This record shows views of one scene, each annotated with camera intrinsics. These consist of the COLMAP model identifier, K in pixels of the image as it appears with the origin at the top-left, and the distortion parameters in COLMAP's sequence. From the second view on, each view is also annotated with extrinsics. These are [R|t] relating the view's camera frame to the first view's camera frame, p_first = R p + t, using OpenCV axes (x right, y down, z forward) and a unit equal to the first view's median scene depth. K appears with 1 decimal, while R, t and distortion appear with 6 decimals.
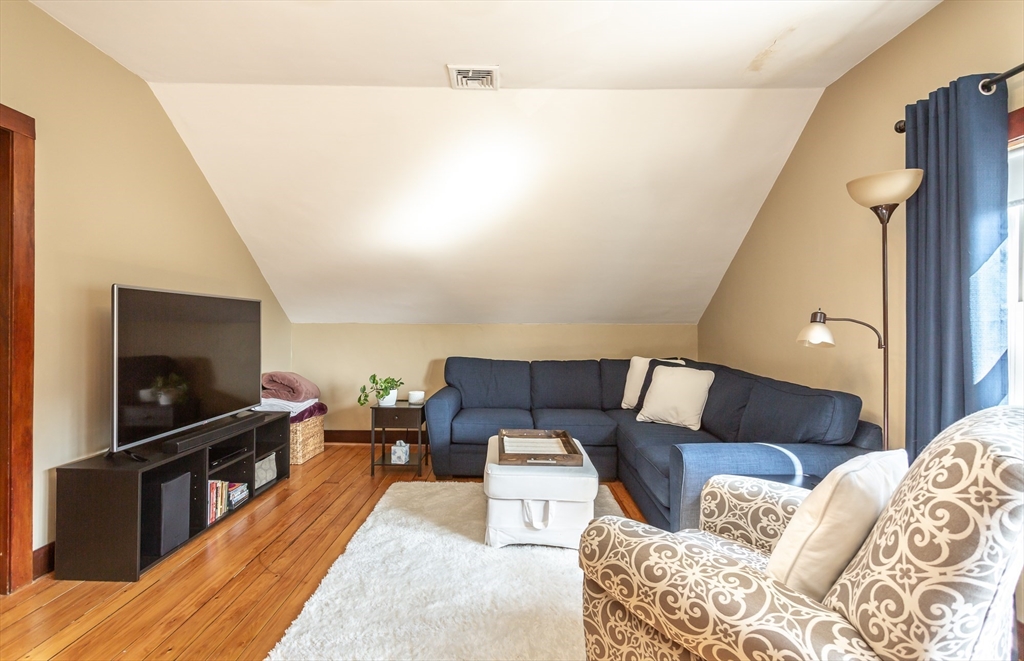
lens RADIAL K [[518.2, 0, 511.3], [0, 518.2, 327.2], [0, 0, 1]] dist [-0.001324, -0.000277]
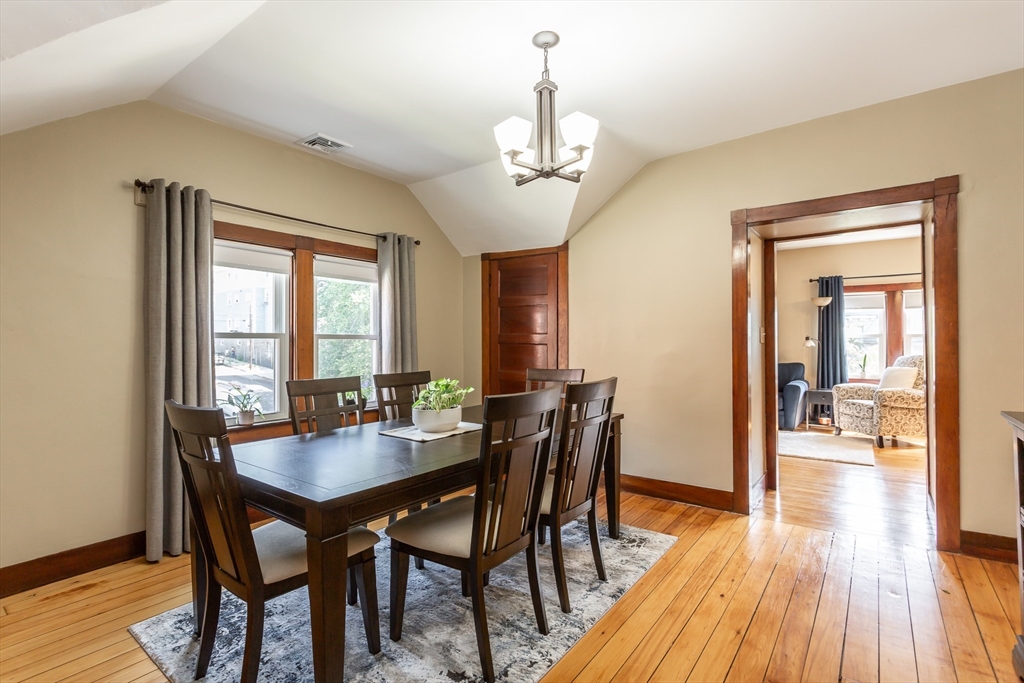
lens RADIAL K [[490.1, 0, 511.6], [0, 490.1, 340.7], [0, 0, 1]] dist [0.002710, 0.000133]
pose [[0.597783, -0.003496, 0.801650, -3.857512], [0.007752, 0.999969, -0.001419, -0.025569], [-0.801620, 0.007063, 0.597792, 0.855752]]
